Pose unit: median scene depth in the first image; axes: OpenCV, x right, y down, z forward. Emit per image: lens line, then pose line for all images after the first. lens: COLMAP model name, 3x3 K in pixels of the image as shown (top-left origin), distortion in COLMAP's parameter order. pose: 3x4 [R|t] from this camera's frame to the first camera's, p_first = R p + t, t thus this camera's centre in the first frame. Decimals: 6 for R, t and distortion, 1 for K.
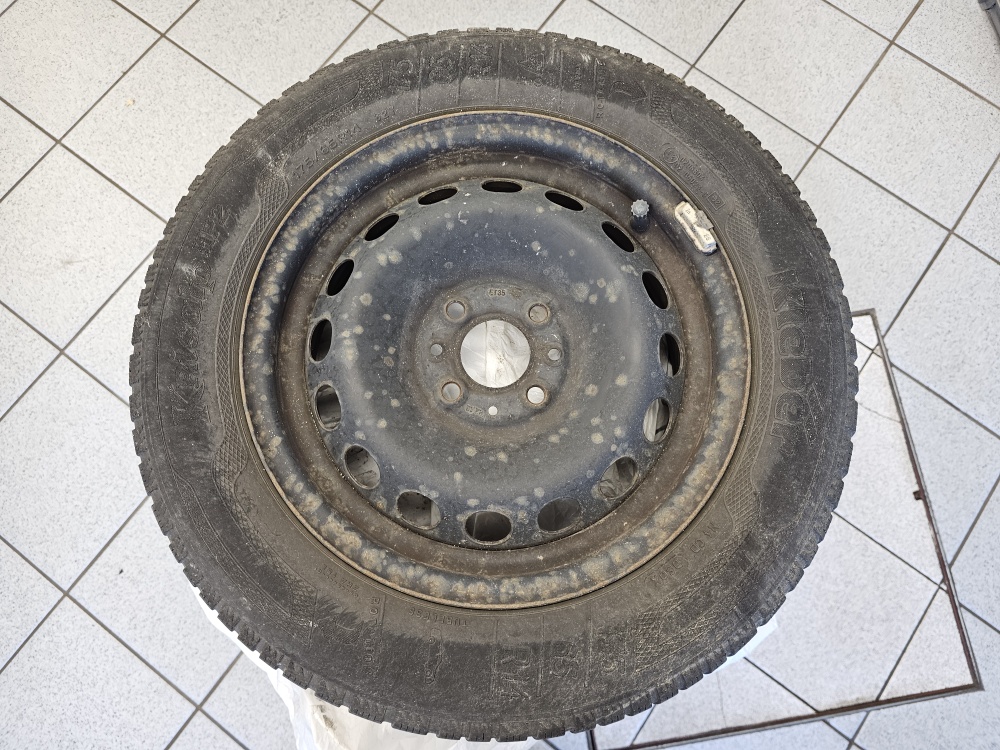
lens RADIAL K [[672.6, 0, 488.3], [0, 672.6, 378.1], [0, 0, 1]] dist [0.088160, -0.112942]
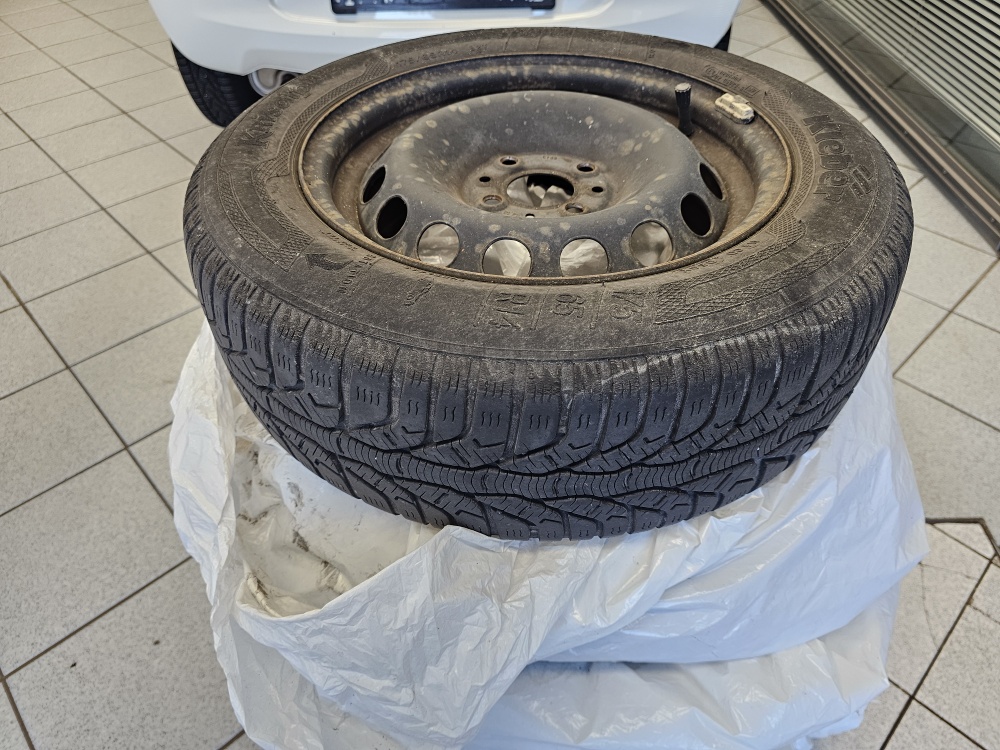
lens RADIAL K [[682.0, 0, 502.2], [0, 682.0, 373.5], [0, 0, 1]] dist [0.058066, -0.069690]
pose [[0.985274, 0.102785, -0.136641, 0.128111], [-0.161523, 0.821653, -0.546622, 0.798924], [0.056086, 0.560643, 0.826156, 0.288924]]
